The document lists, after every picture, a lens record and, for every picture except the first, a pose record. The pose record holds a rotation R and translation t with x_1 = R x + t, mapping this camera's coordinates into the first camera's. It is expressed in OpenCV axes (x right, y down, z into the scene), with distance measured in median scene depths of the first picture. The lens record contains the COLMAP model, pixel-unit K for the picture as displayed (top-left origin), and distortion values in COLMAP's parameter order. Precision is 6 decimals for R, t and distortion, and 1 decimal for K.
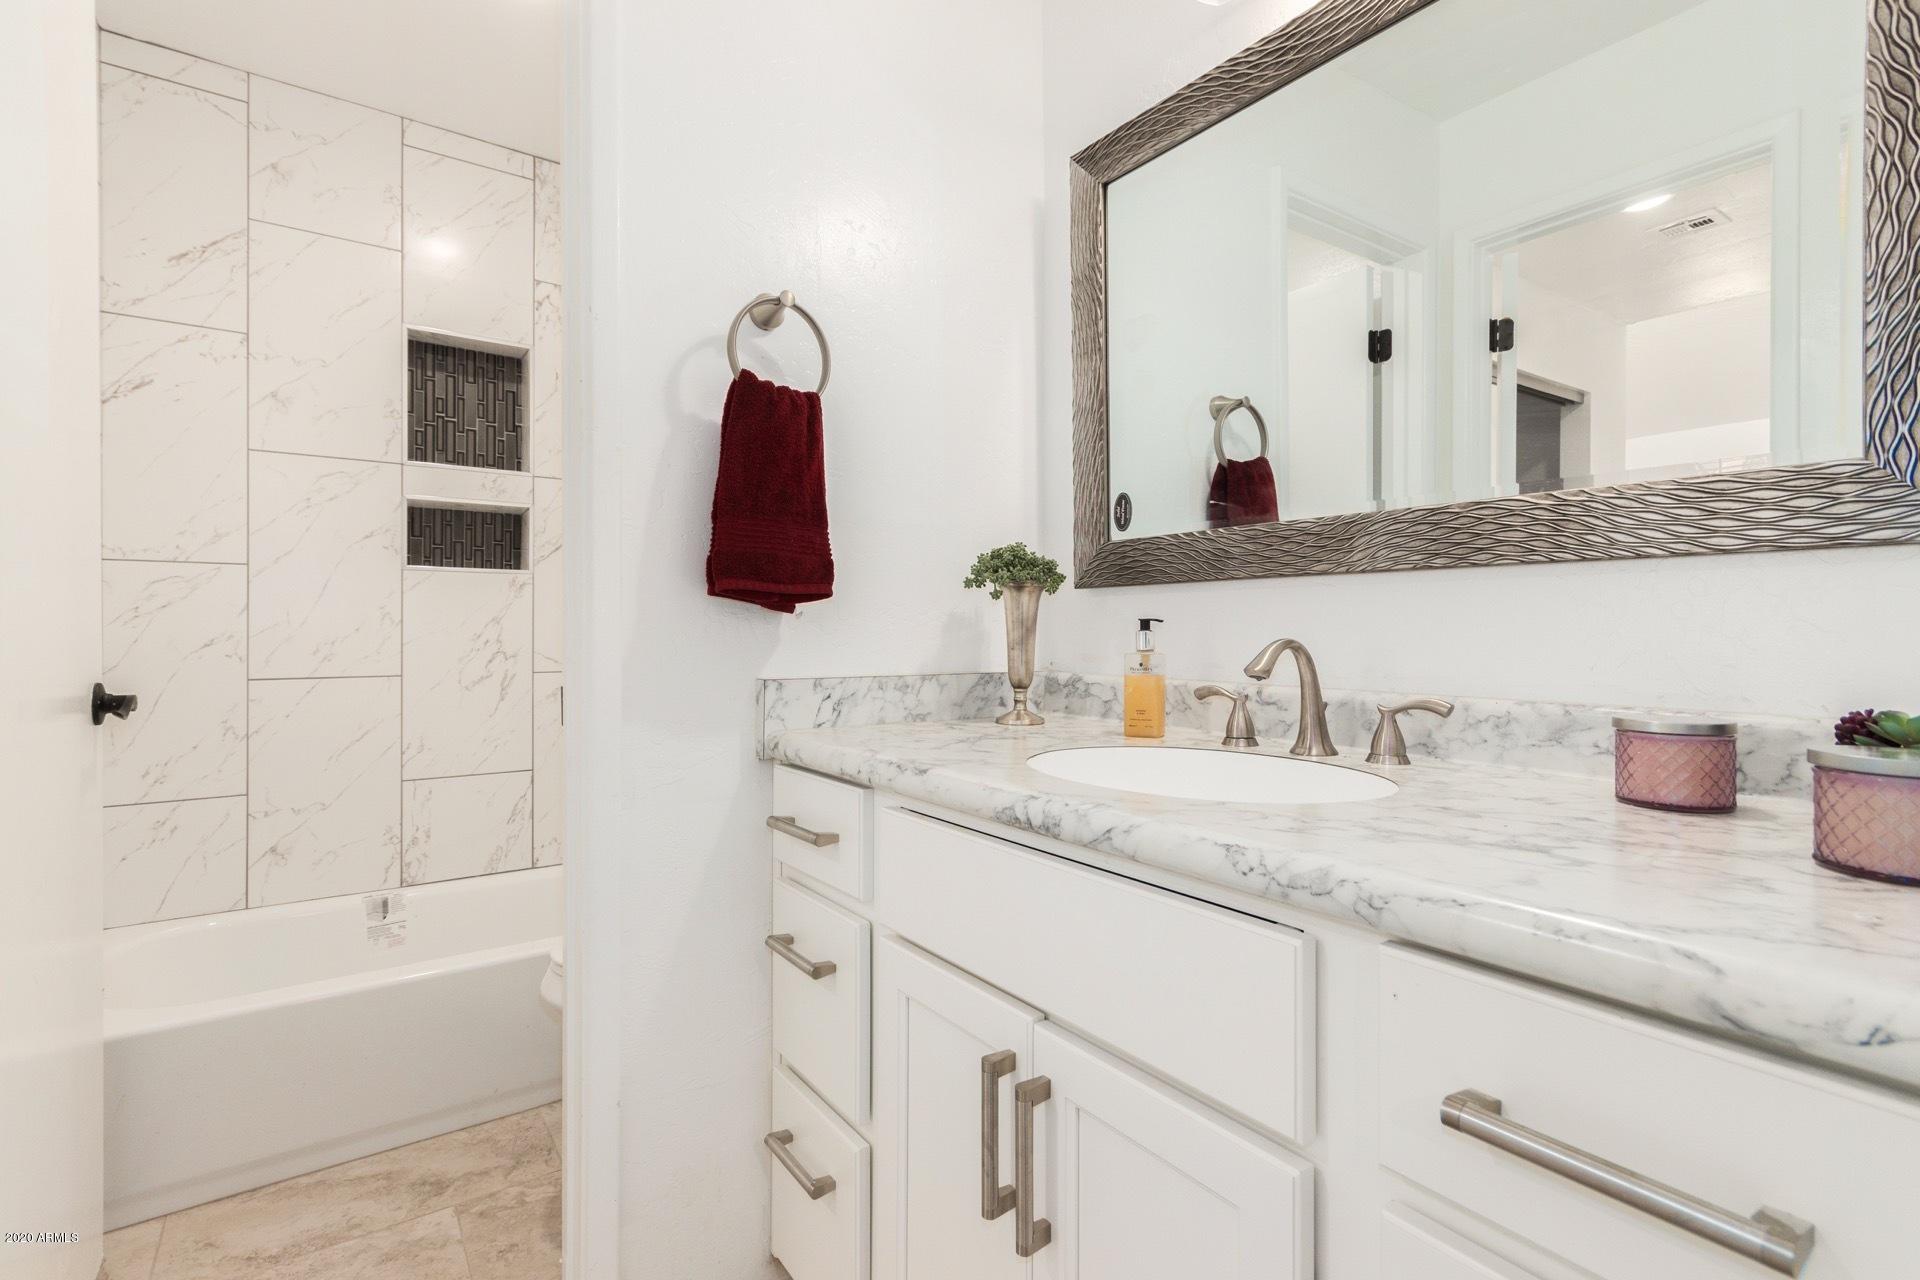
lens RADIAL K [[912.1, 0, 963.2], [0, 912.1, 627.3], [0, 0, 1]] dist [0.008450, 0.000891]
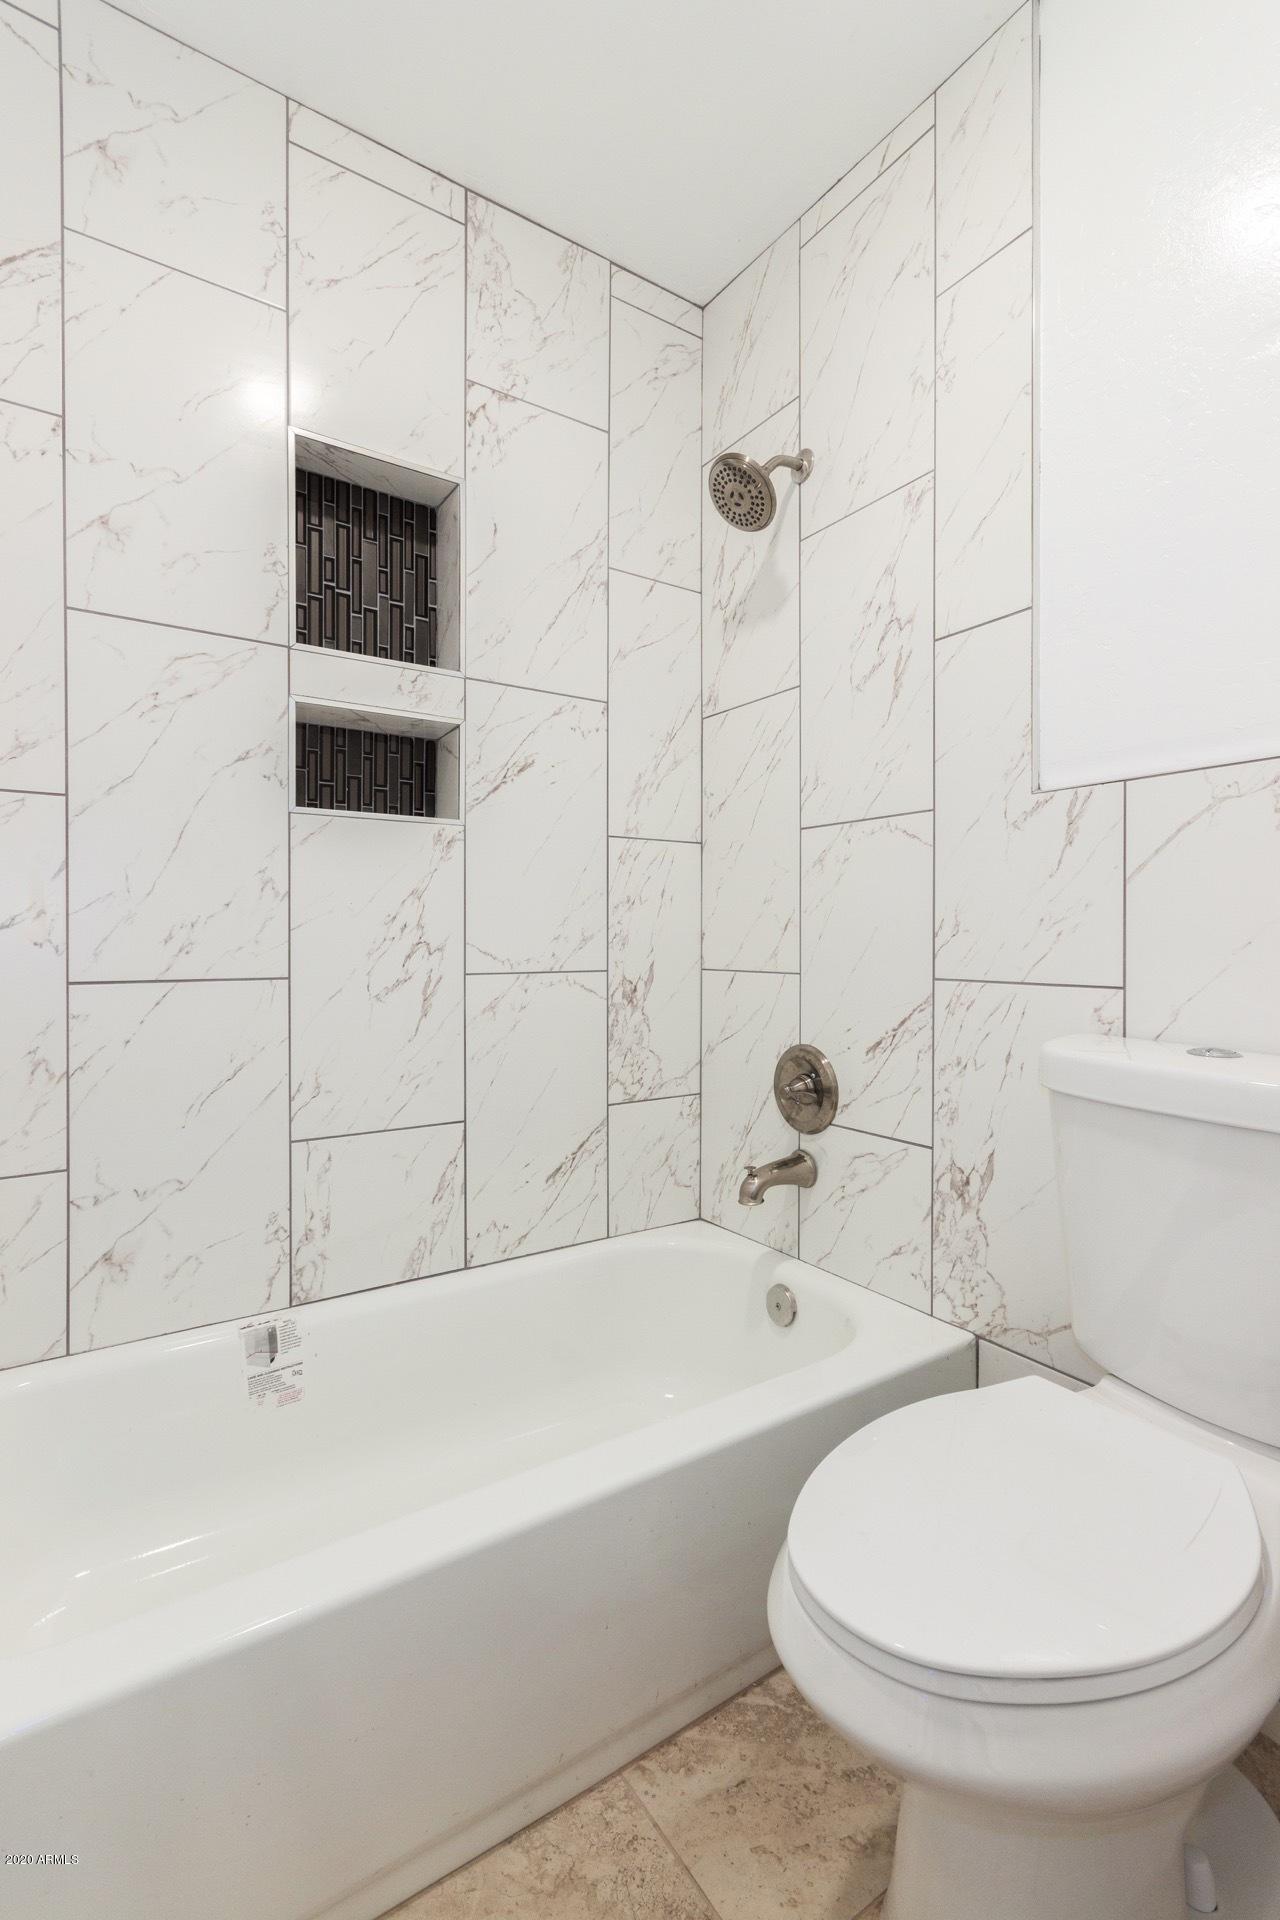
lens RADIAL K [[912.1, 0, 641.3], [0, 912.1, 944.7], [0, 0, 1]] dist [0.008450, 0.000891]
pose [[0.999470, -0.001516, -0.032518, -0.346254], [0.001718, 0.999980, 0.006163, 0.026106], [0.032508, -0.006215, 0.999452, 0.368290]]
